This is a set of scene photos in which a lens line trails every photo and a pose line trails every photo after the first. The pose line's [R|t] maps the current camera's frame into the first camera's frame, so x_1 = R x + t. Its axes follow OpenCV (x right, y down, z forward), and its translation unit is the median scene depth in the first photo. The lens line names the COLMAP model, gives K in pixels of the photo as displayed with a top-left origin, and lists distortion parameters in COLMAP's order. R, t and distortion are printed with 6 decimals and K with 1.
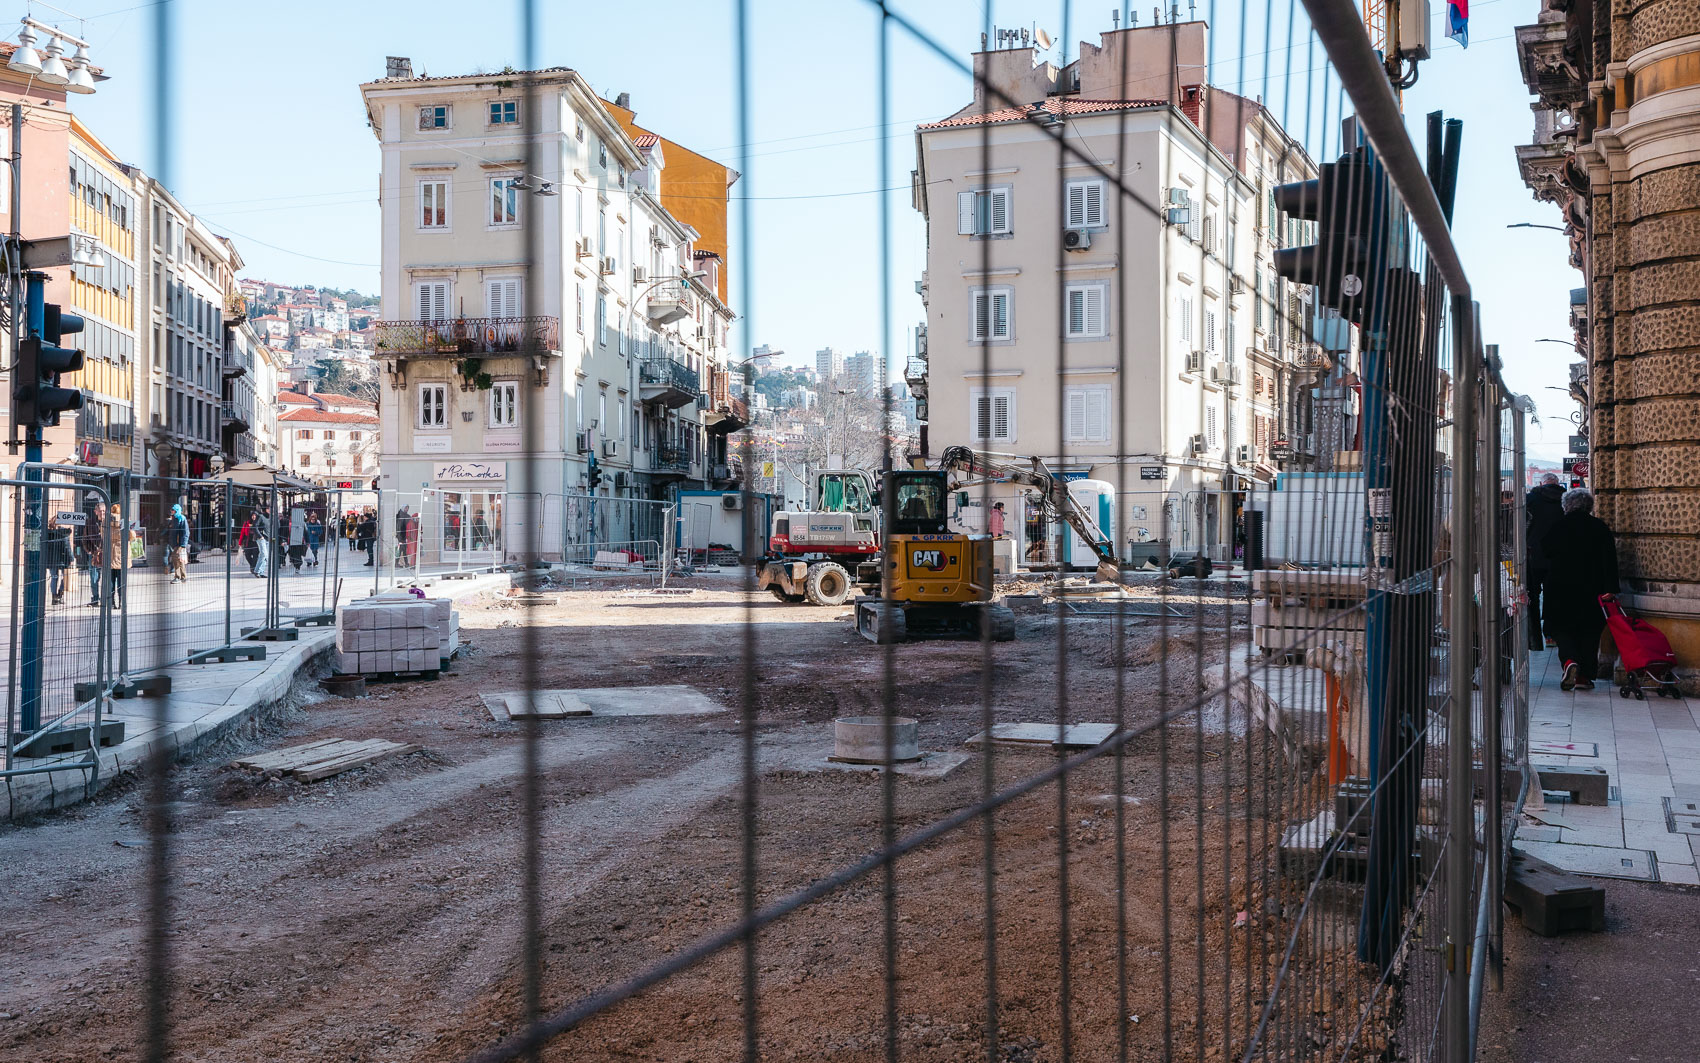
lens RADIAL K [[1763.9, 0, 850.1], [0, 1763.9, 528.5], [0, 0, 1]] dist [0.013924, 0.000000]
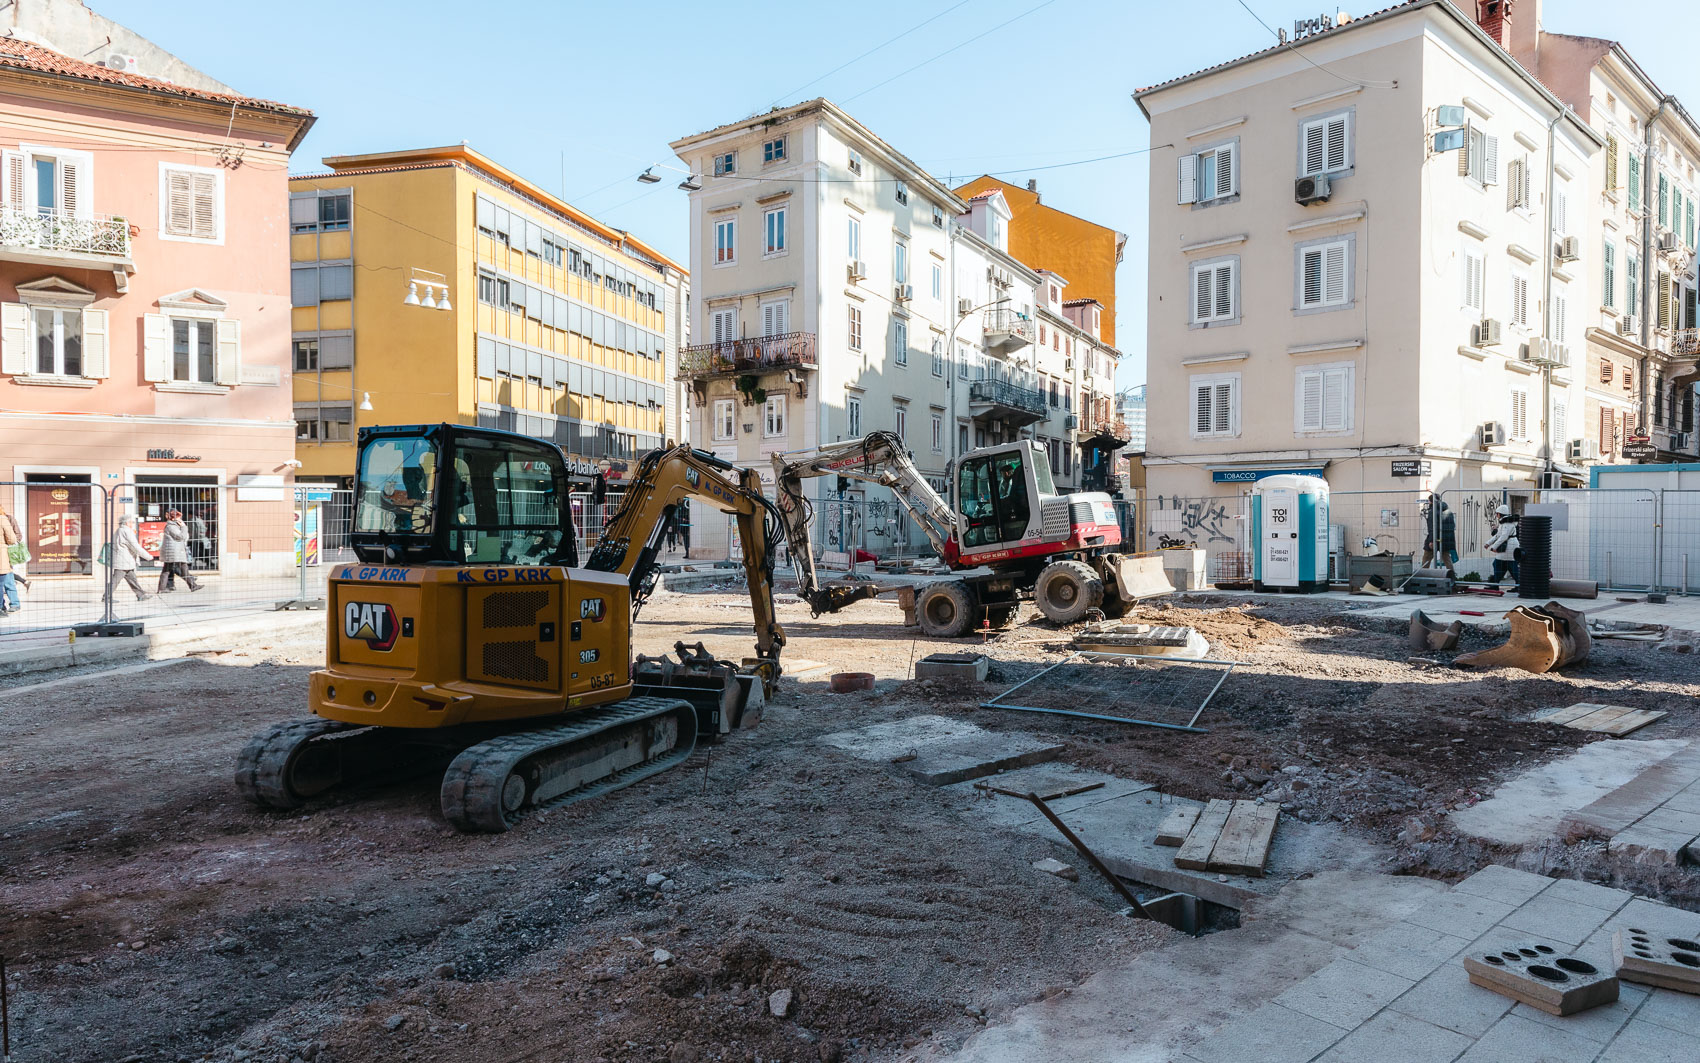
lens RADIAL K [[1093.4, 0, 849.5], [0, 1093.4, 541.2], [0, 0, 1]] dist [0.006291, 0.001045]
pose [[0.910243, 0.015192, -0.413797, 0.129286], [-0.008827, 0.999812, 0.017290, -0.004197], [0.413981, -0.012085, 0.910205, 0.387821]]
